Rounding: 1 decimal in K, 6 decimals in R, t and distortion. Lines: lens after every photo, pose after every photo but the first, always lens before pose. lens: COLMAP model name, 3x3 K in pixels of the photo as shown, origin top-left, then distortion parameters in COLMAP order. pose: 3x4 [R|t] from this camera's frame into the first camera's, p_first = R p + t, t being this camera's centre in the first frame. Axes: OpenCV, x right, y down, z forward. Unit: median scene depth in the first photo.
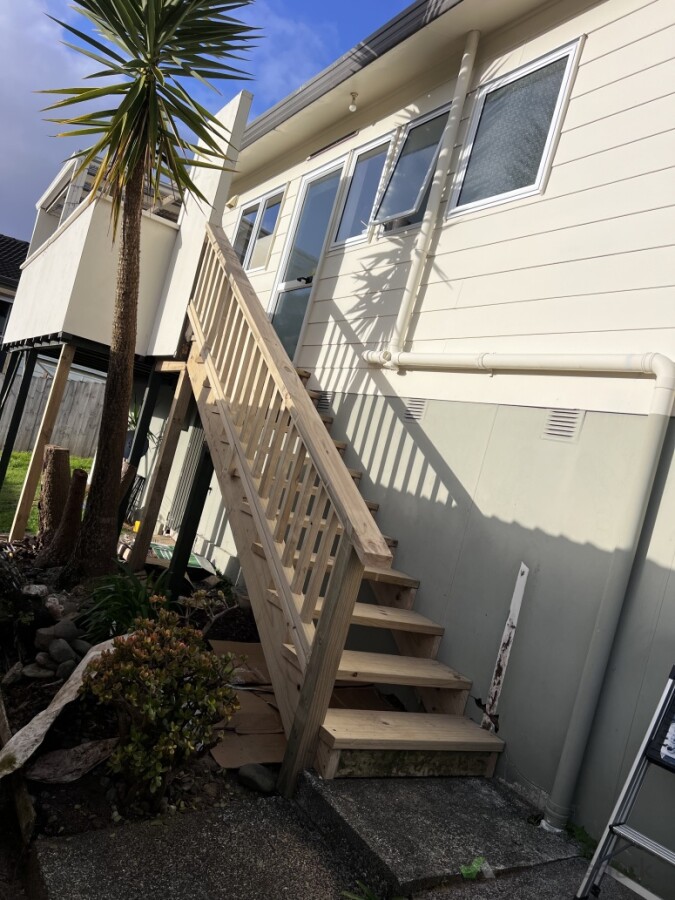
lens RADIAL K [[685.8, 0, 334.0], [0, 685.8, 464.0], [0, 0, 1]] dist [0.002649, 0.001949]
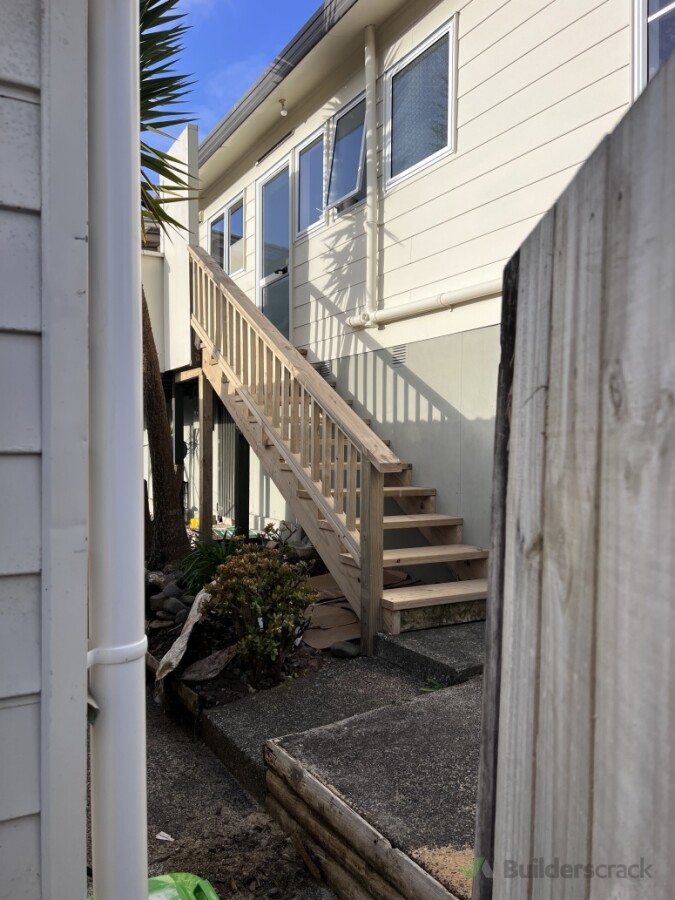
lens RADIAL K [[686.2, 0, 337.7], [0, 686.2, 469.8], [0, 0, 1]] dist [0.002876, -0.004404]
pose [[0.967631, -0.250264, -0.032517, 0.003124], [0.251374, 0.967210, 0.036275, 0.043552], [0.022373, -0.043275, 0.998813, -0.201500]]
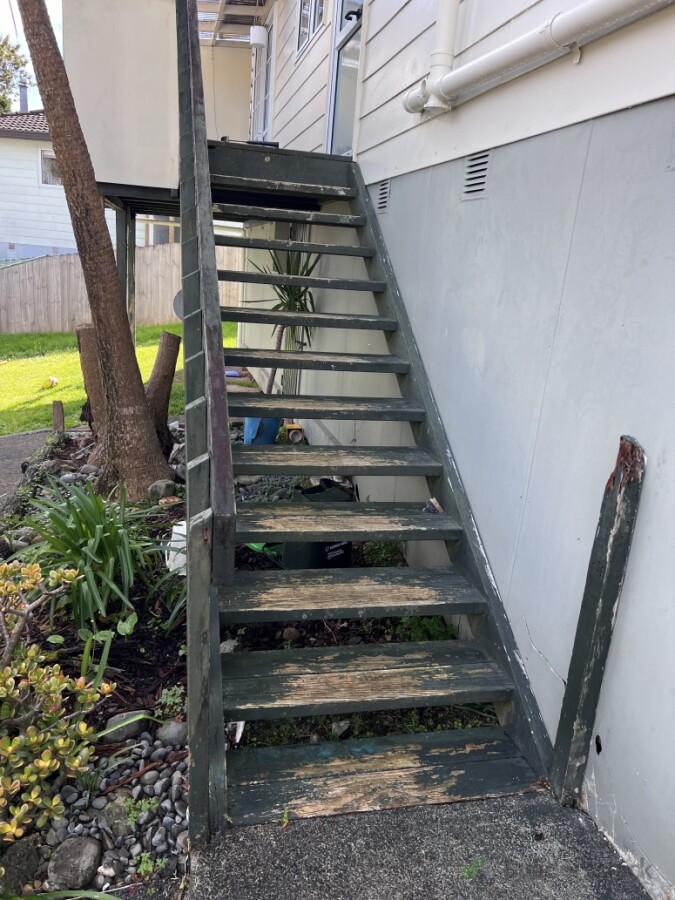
lens RADIAL K [[685.8, 0, 334.0], [0, 685.8, 464.0], [0, 0, 1]] dist [0.002649, 0.001949]
pose [[0.934874, -0.081547, -0.345486, 0.178259], [0.161895, 0.964090, 0.210525, 0.014075], [0.315912, -0.252747, 0.914505, 0.364112]]
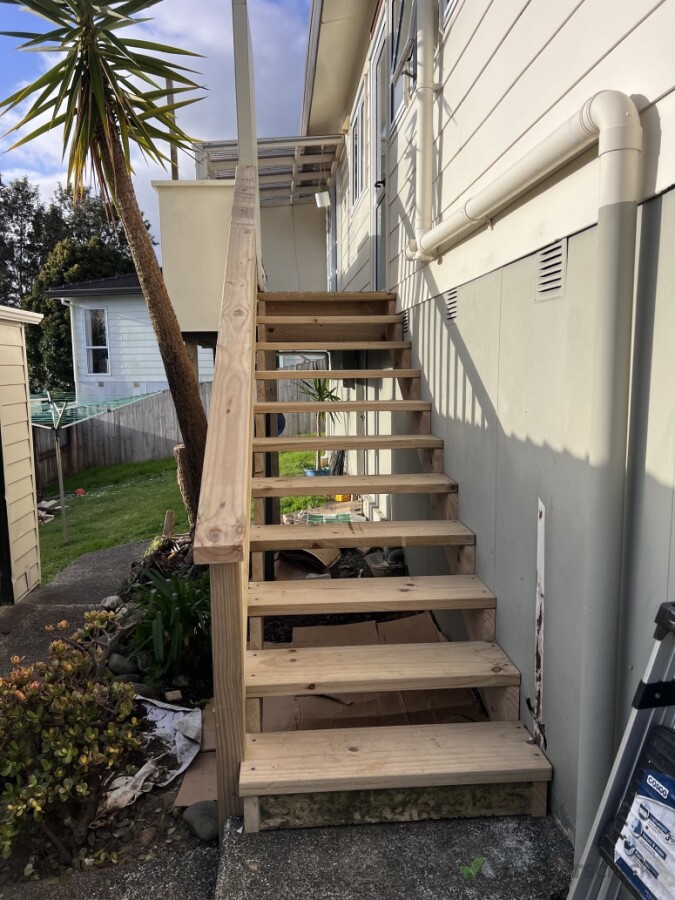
lens RADIAL K [[686.2, 0, 337.7], [0, 686.2, 469.8], [0, 0, 1]] dist [0.002876, -0.004404]
pose [[0.861211, -0.195821, -0.469009, 0.317076], [0.239984, 0.970123, 0.035620, 0.036298], [0.448021, -0.143231, 0.882475, 0.257252]]
